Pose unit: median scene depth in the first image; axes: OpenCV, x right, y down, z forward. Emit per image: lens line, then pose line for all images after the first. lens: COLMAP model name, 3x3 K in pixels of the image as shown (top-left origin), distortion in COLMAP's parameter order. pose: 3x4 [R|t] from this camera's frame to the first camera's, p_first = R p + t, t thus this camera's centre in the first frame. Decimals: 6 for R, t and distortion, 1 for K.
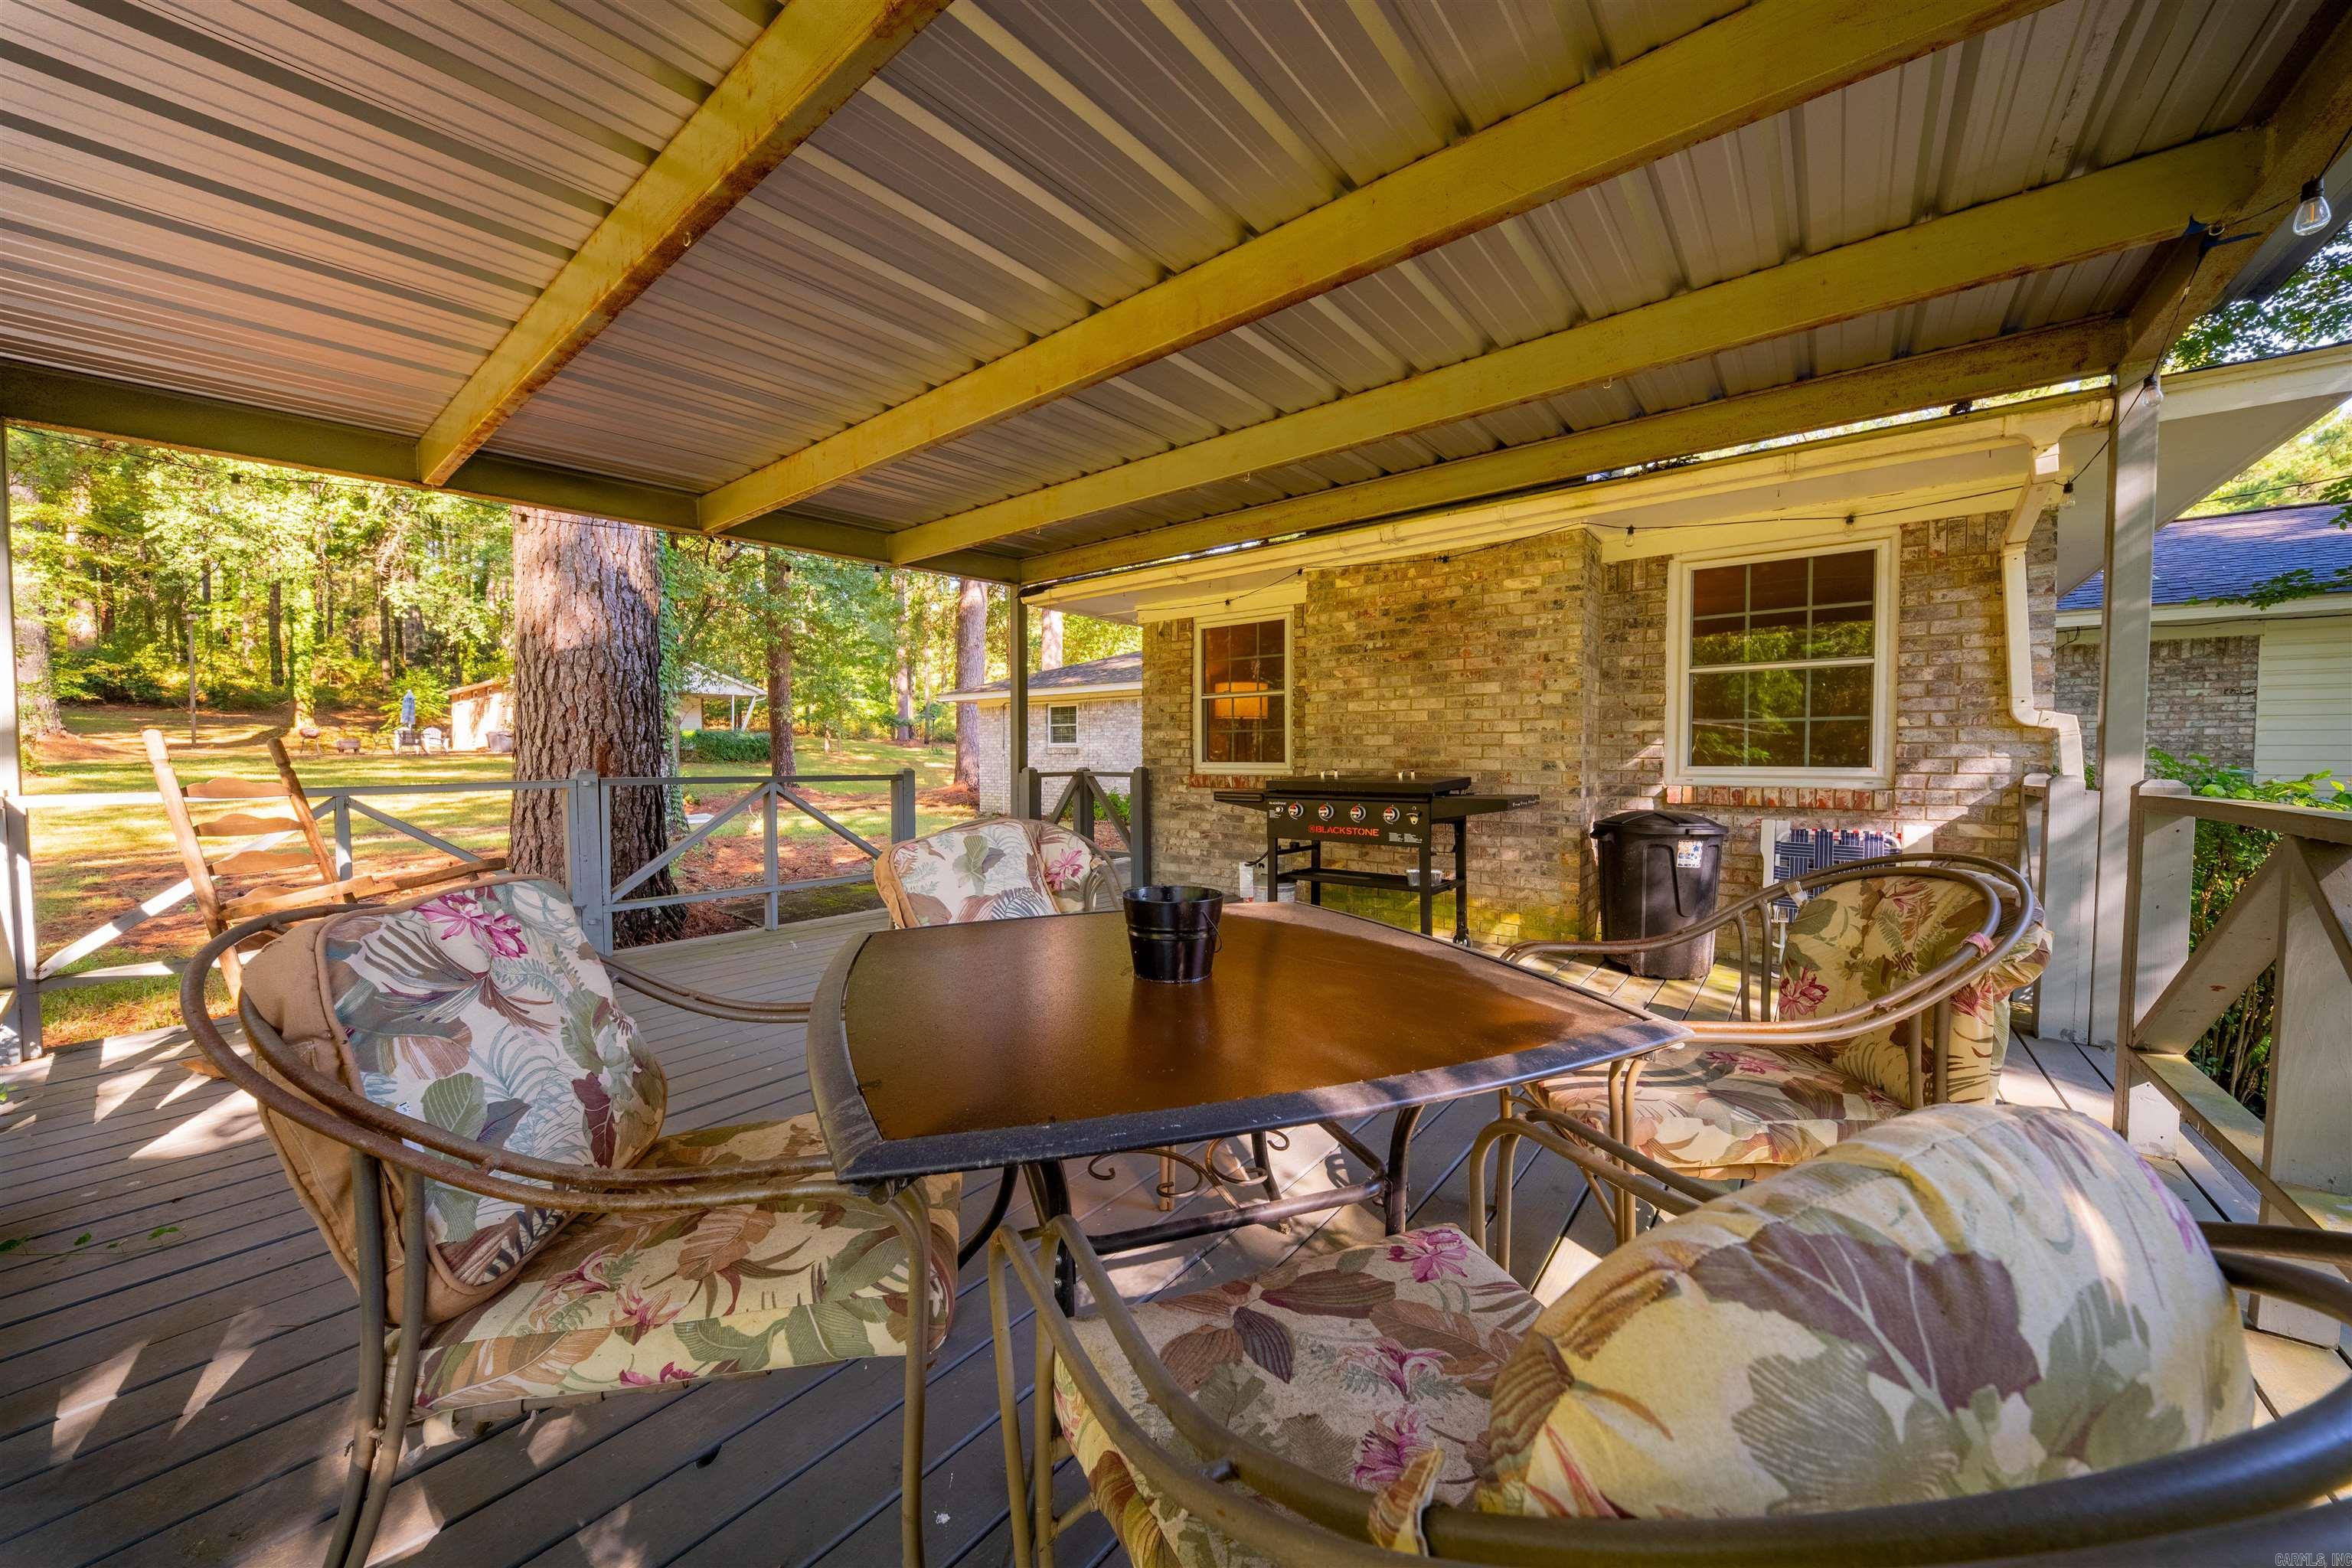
lens RADIAL K [[824.4, 0, 1177.0], [0, 824.4, 781.9], [0, 0, 1]] dist [-0.001993, -0.001790]
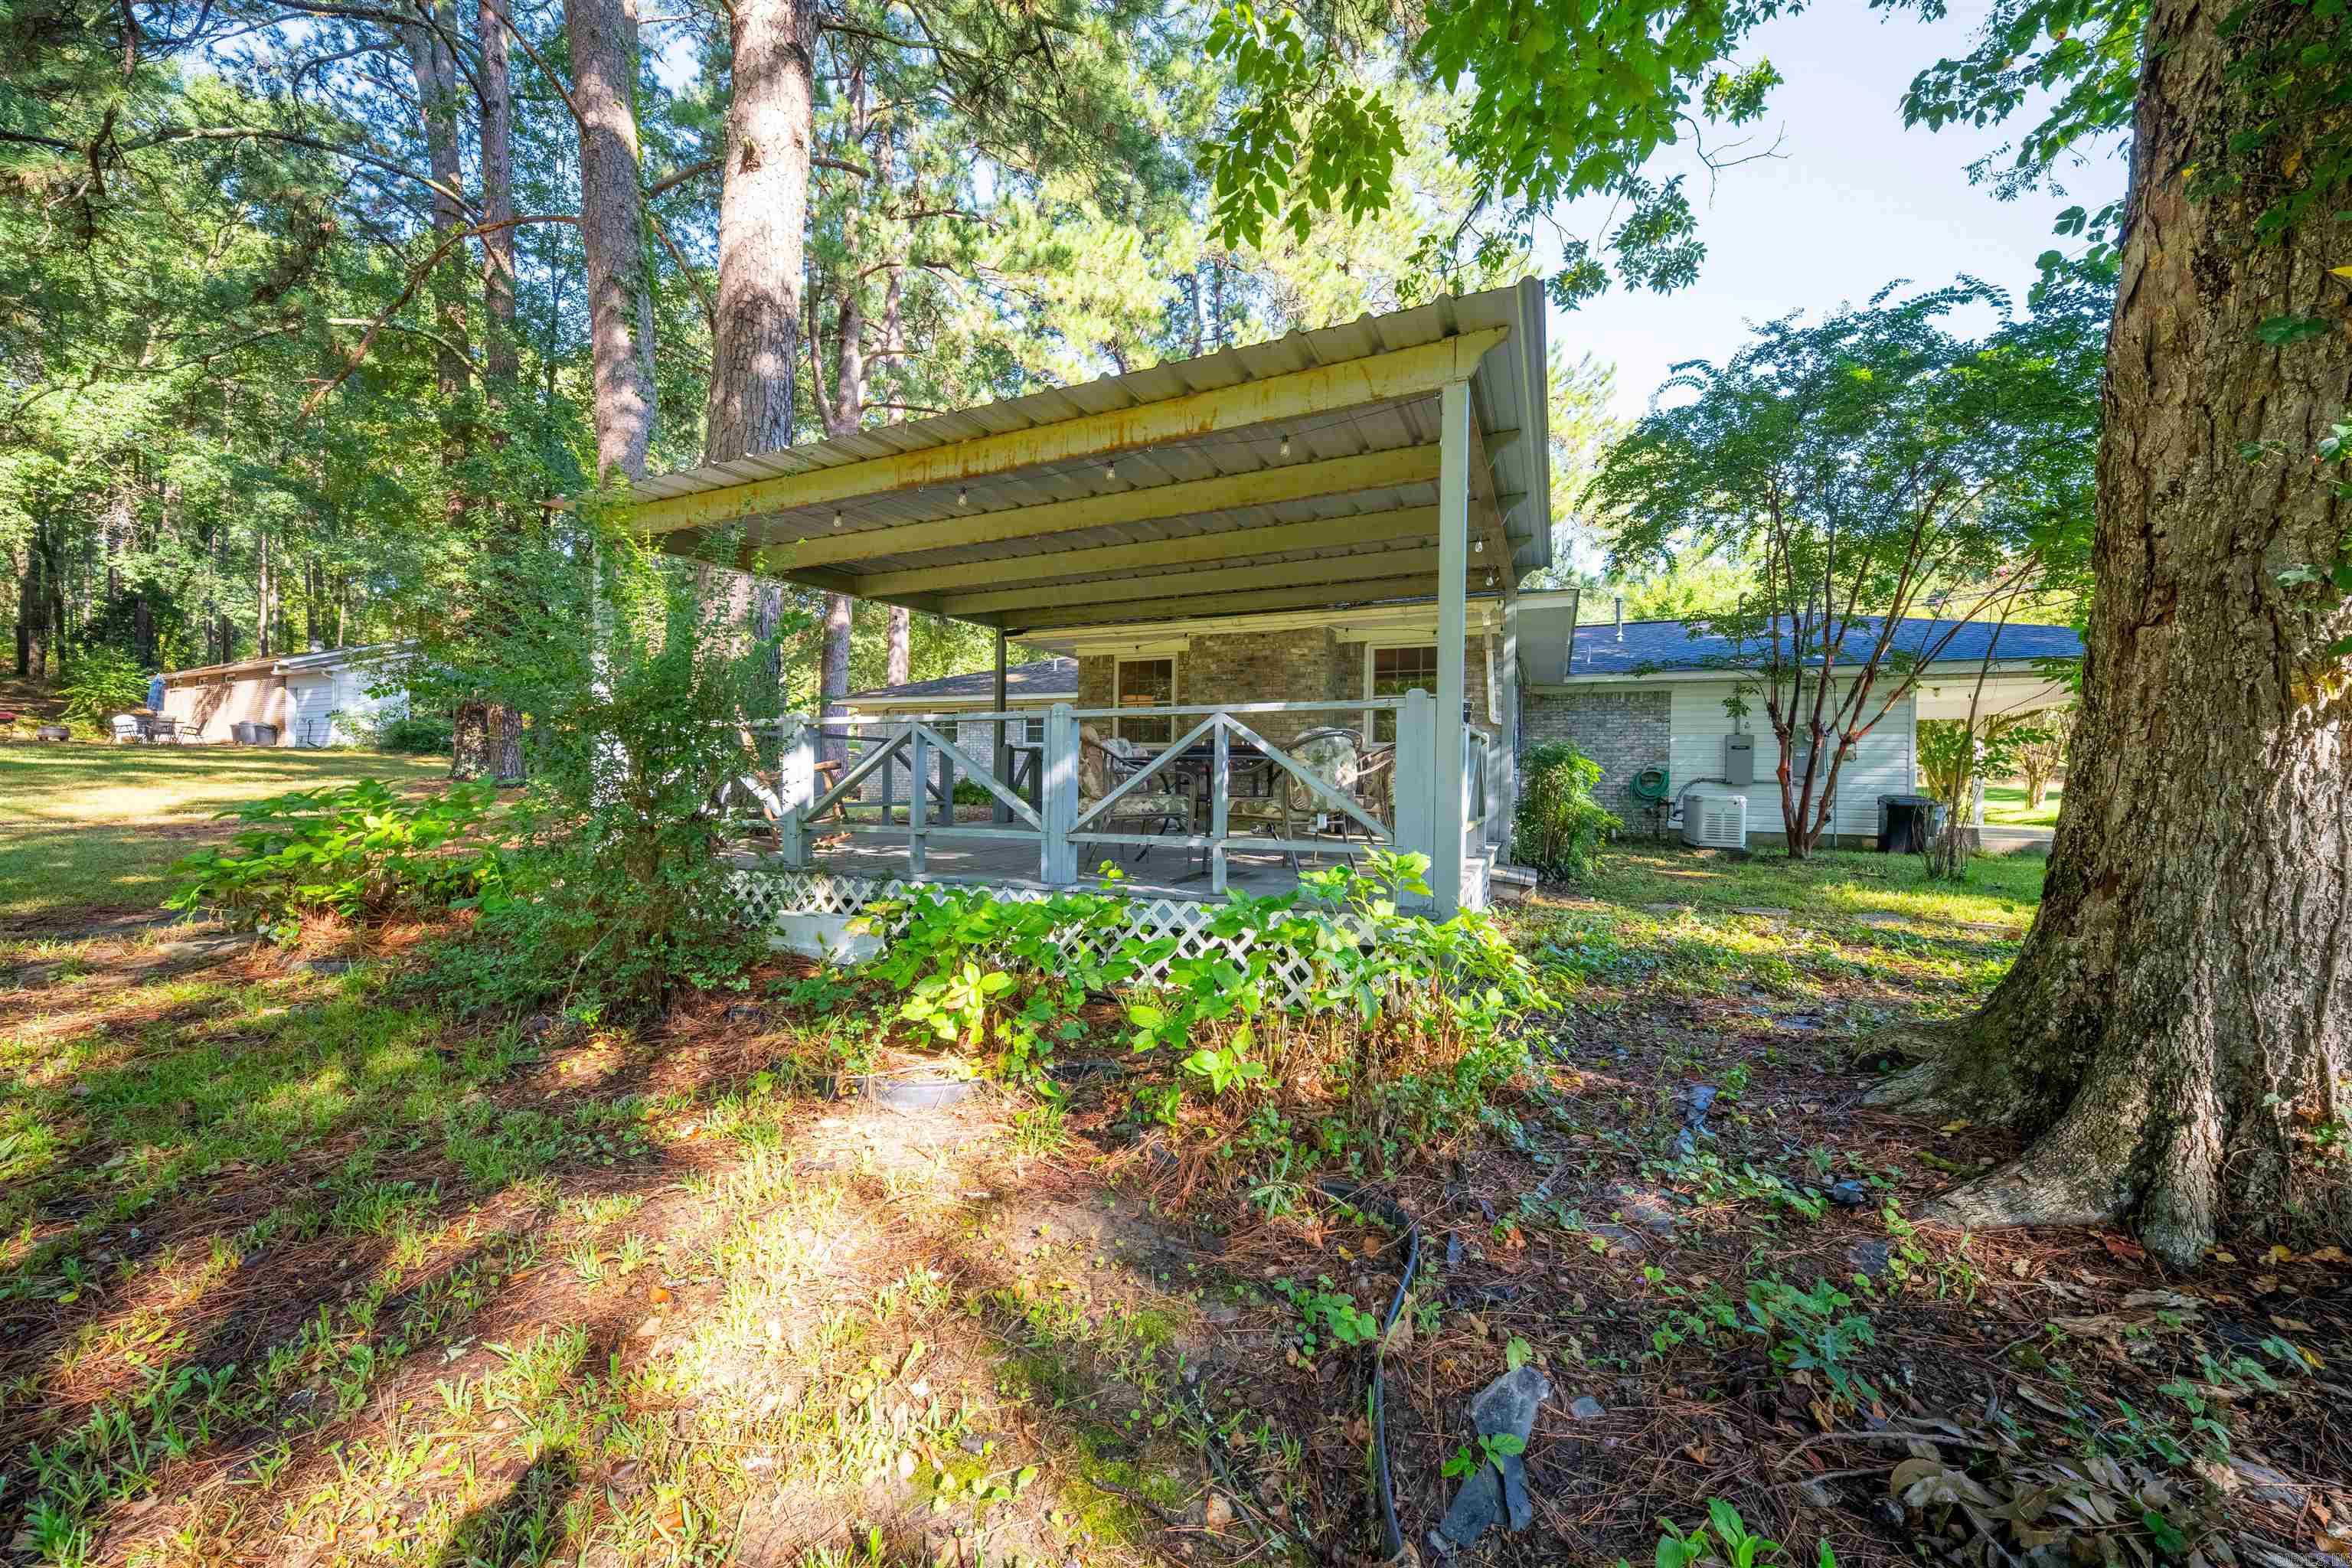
lens RADIAL K [[824.4, 0, 1176.5], [0, 824.4, 777.5], [0, 0, 1]] dist [-0.001993, -0.001790]
pose [[0.973514, 0.013258, 0.228243, -0.231269], [-0.007122, 0.999591, -0.027687, 0.089161], [-0.228516, 0.025328, 0.973211, -0.618351]]
